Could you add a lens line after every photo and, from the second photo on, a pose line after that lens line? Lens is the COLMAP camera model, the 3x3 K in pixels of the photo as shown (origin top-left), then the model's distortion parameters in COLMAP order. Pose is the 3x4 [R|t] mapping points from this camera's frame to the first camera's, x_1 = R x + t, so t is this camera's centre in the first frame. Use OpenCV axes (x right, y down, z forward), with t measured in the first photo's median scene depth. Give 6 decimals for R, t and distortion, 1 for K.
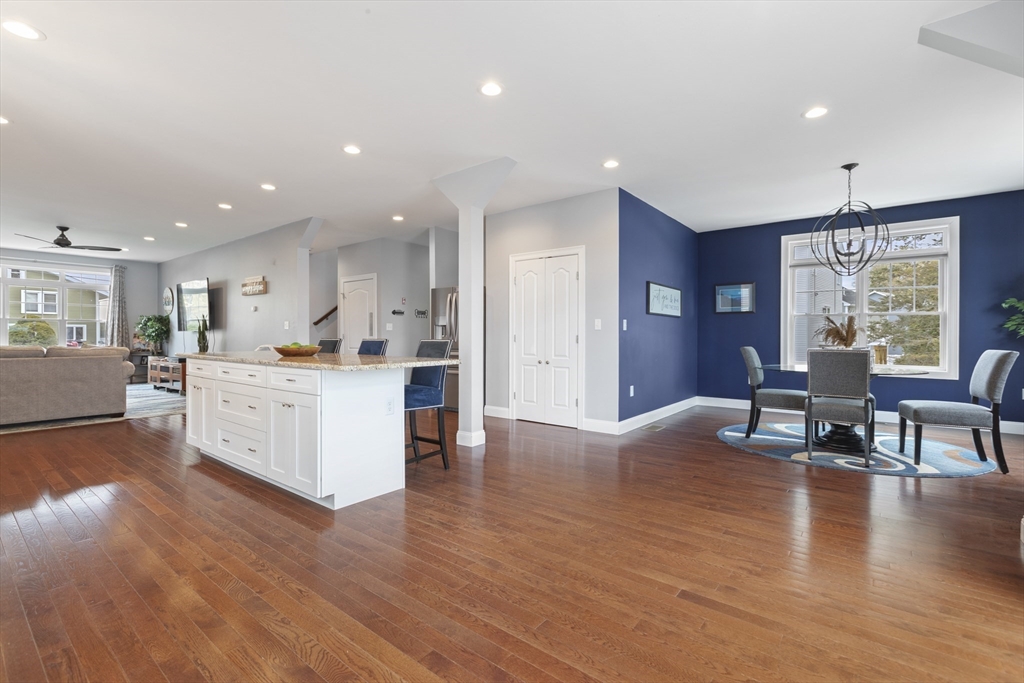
lens RADIAL K [[461.3, 0, 512.0], [0, 461.3, 341.5], [0, 0, 1]] dist [0.000071, -0.000094]
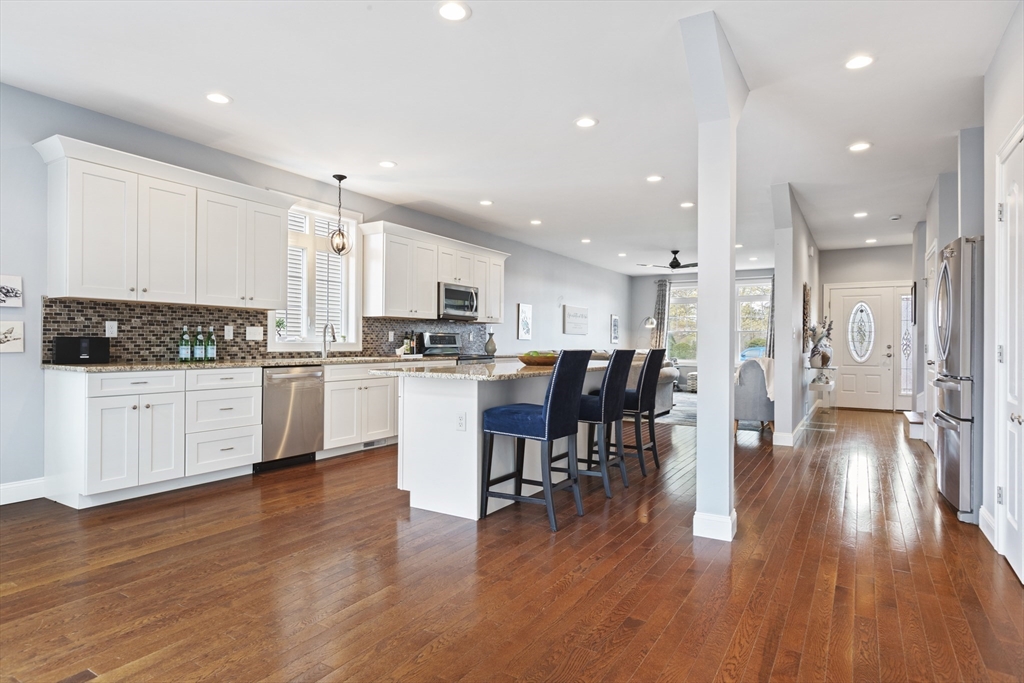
lens RADIAL K [[564.7, 0, 512.0], [0, 564.7, 341.5], [0, 0, 1]] dist [-0.000217, 0.000014]
pose [[0.116486, -0.005868, -0.993175, 1.231010], [-0.015099, 0.999857, -0.007679, -0.013723], [0.993078, 0.015891, 0.116380, 1.400472]]
